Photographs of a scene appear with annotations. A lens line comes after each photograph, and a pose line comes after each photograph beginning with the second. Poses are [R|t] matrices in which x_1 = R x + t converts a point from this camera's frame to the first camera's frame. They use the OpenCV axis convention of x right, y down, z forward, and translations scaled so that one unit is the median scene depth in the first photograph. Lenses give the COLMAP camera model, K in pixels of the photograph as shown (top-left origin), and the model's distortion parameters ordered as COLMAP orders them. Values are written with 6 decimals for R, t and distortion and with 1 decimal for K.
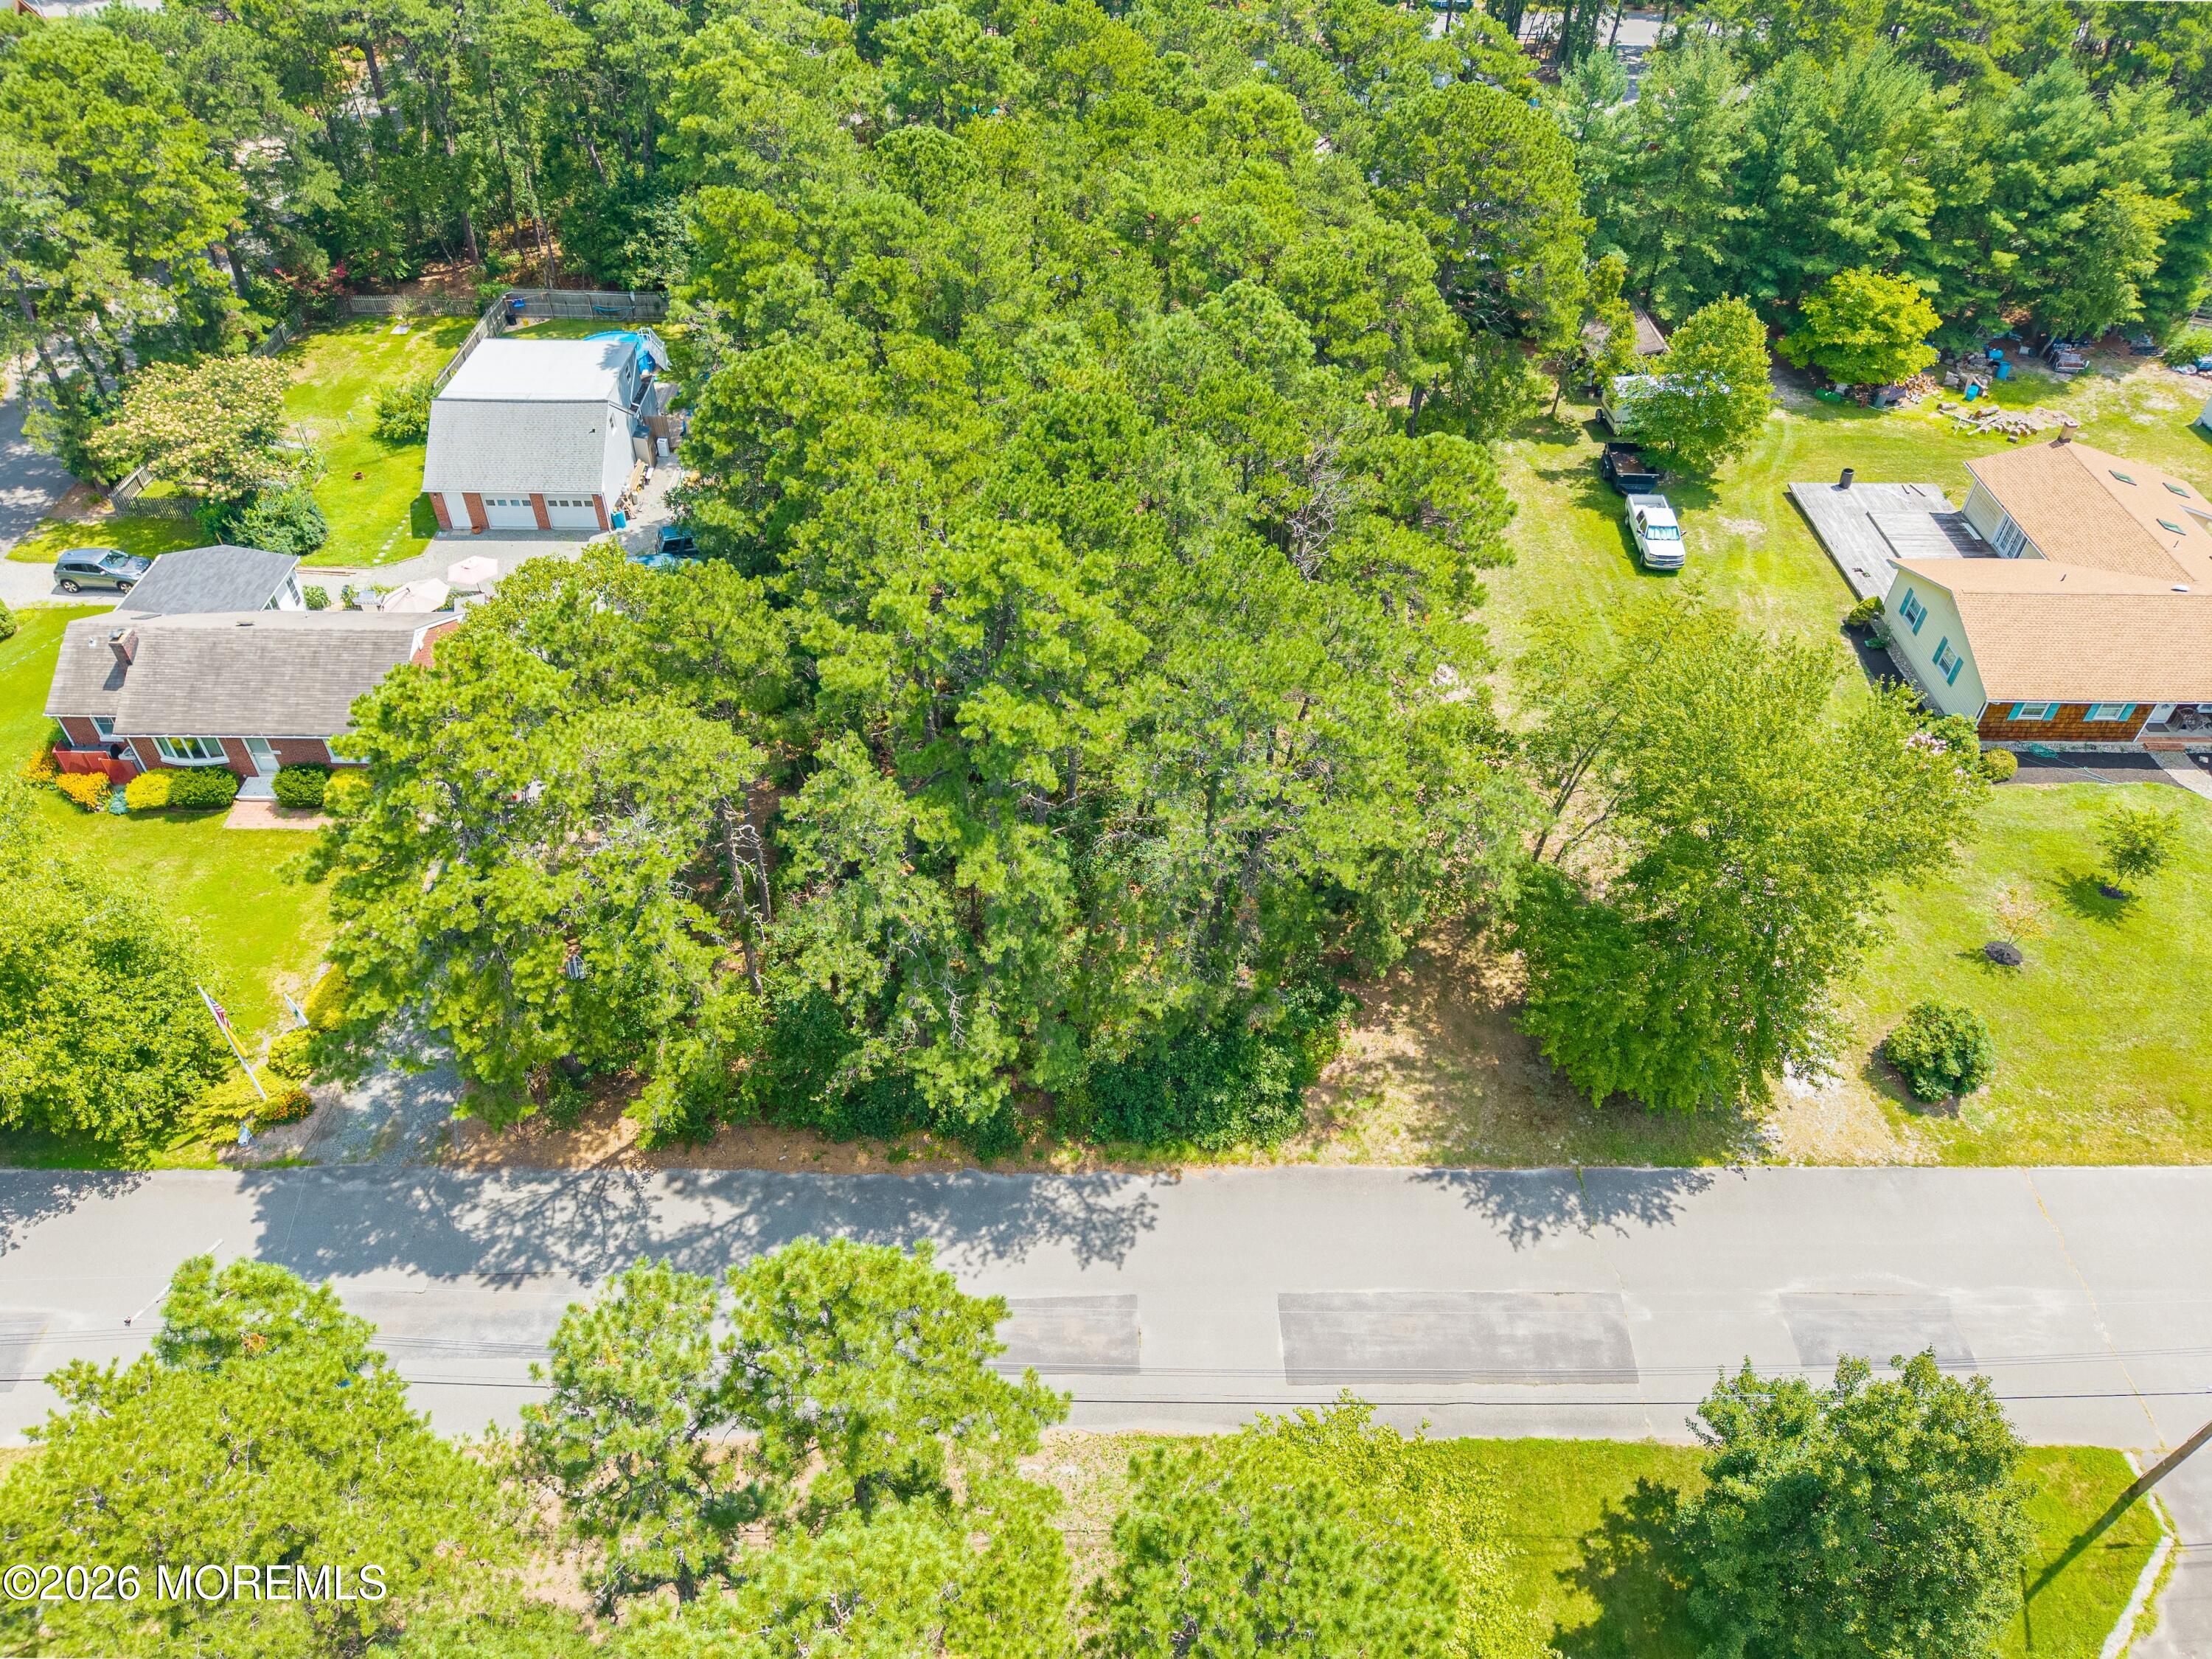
lens RADIAL K [[1491.2, 0, 1106.3], [0, 1491.2, 836.2], [0, 0, 1]] dist [0.016884, -0.014846]
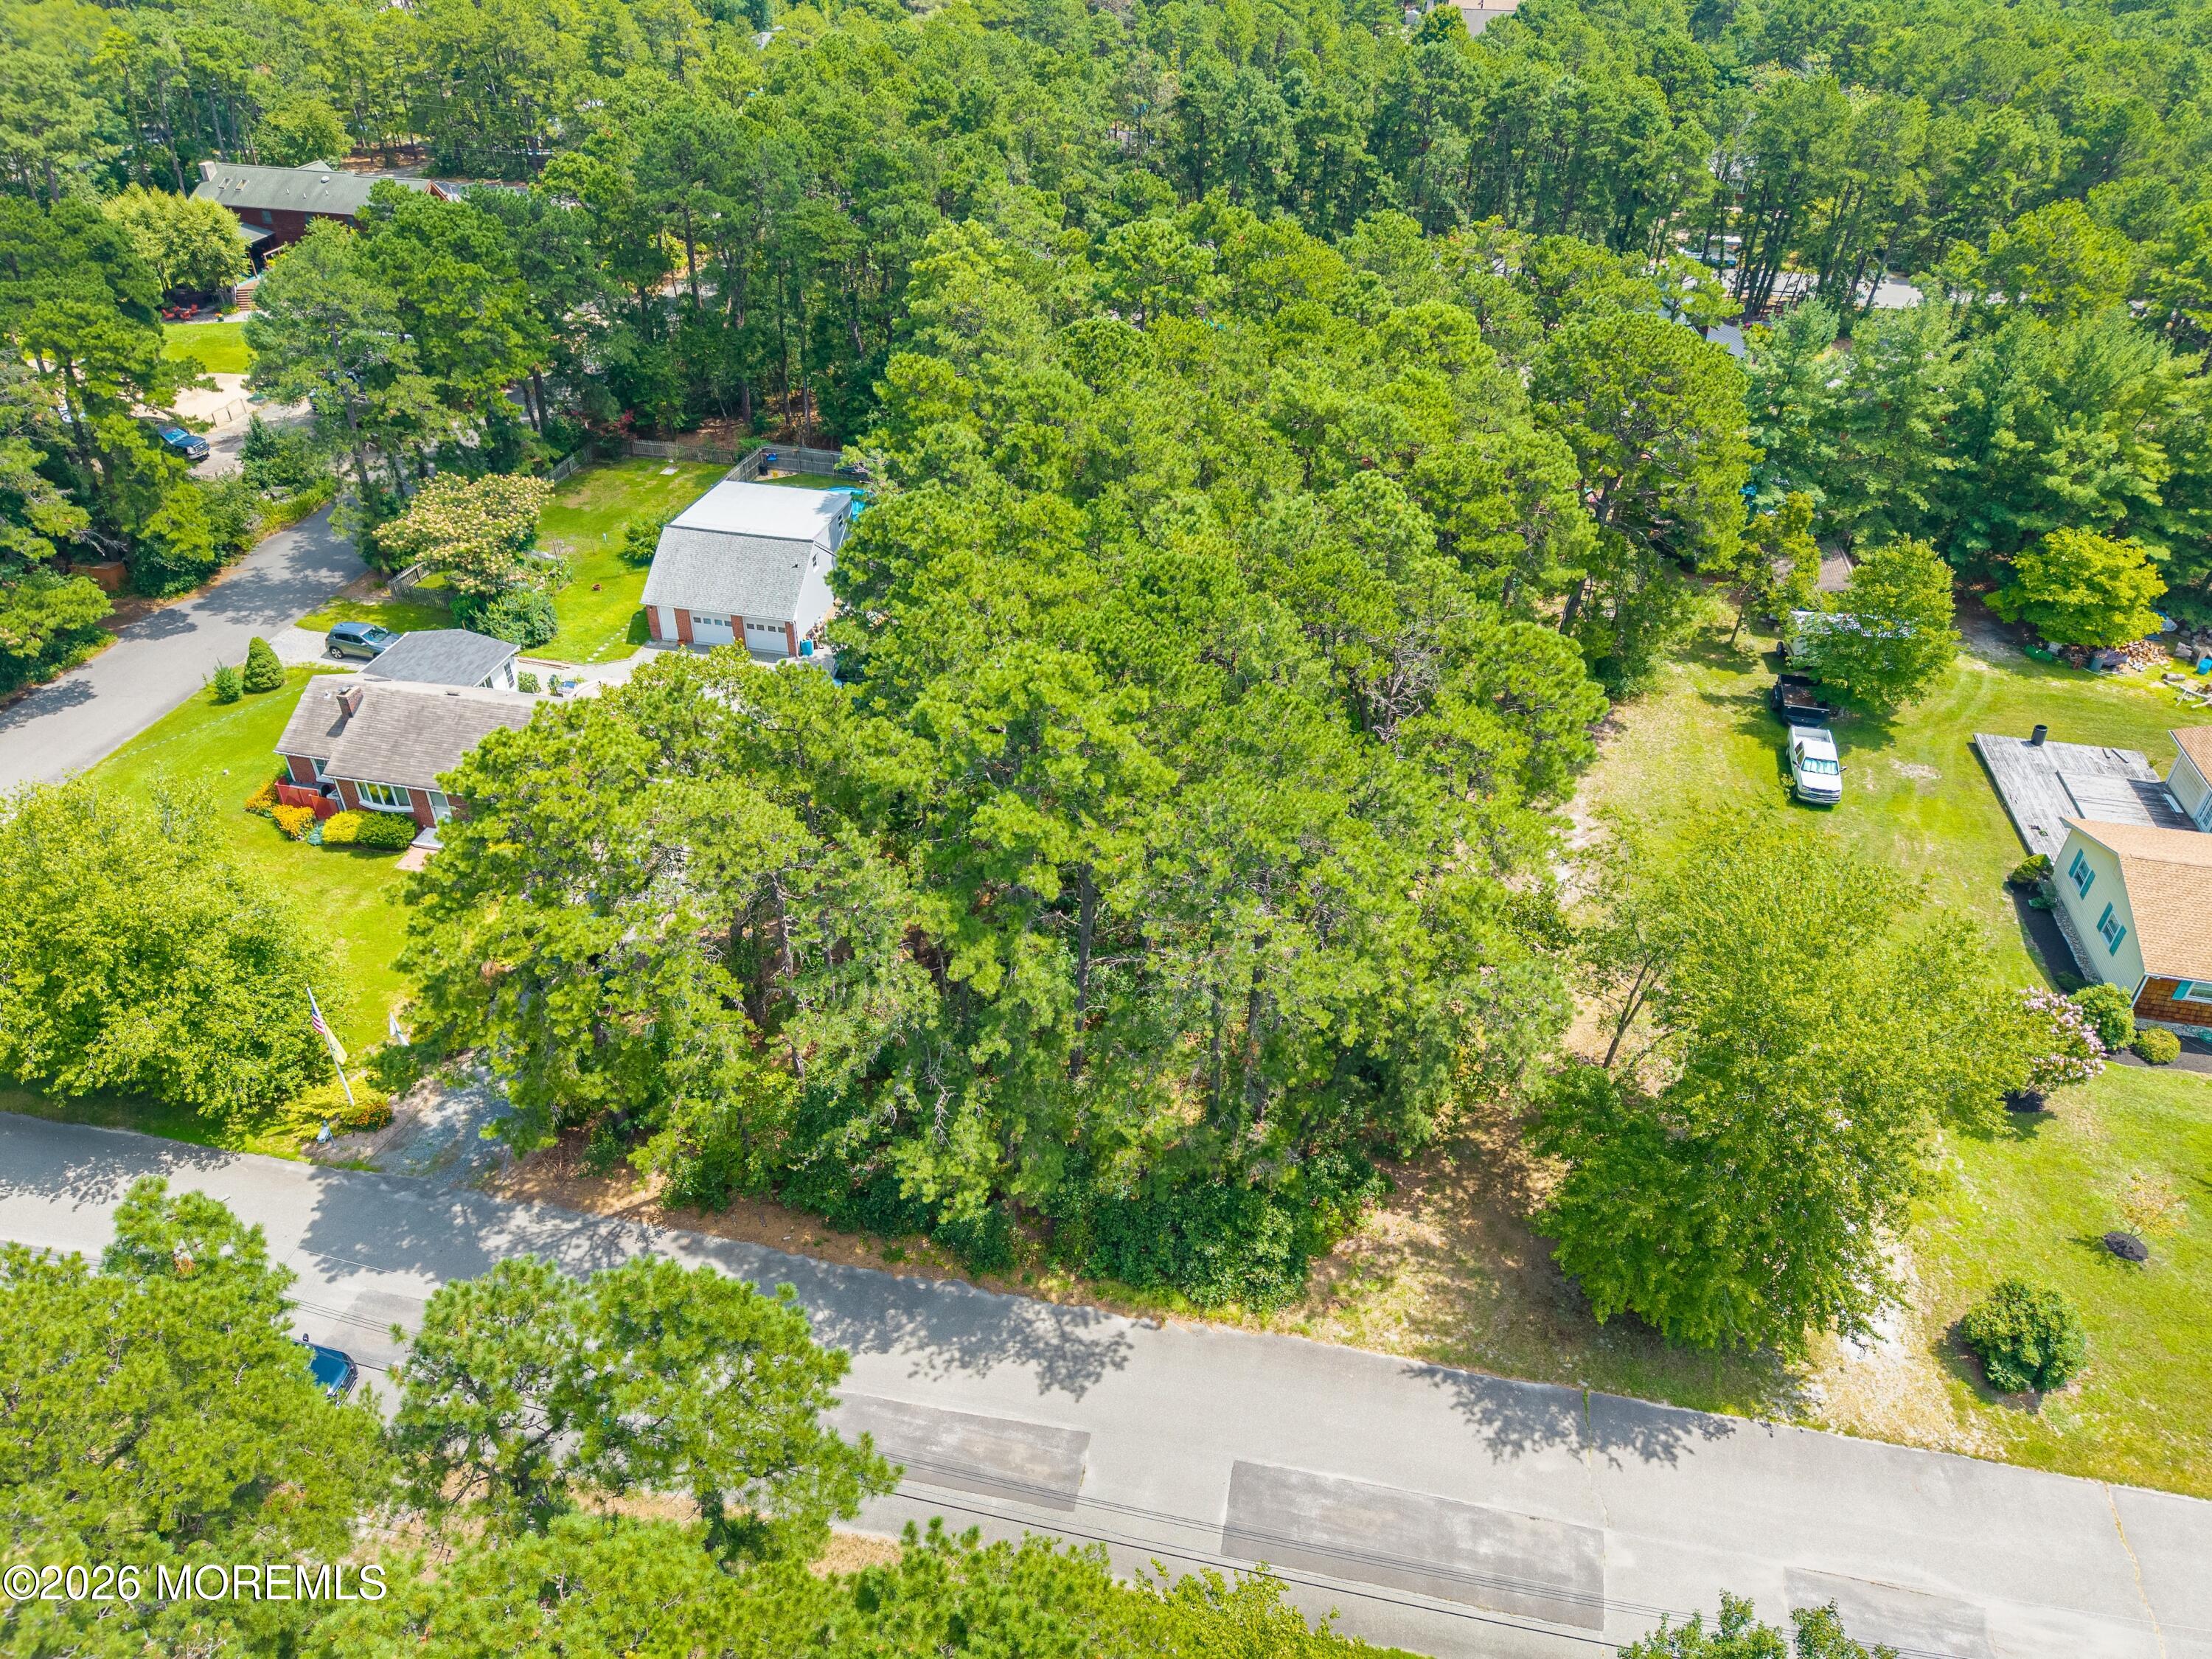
lens RADIAL K [[1484.2, 0, 1107.5], [0, 1484.2, 836.9], [0, 0, 1]] dist [0.017212, -0.015505]
pose [[0.978225, 0.121102, -0.168556, 0.104879], [-0.142332, 0.982501, -0.120136, 0.027275], [0.151057, 0.141511, 0.978344, -0.006044]]
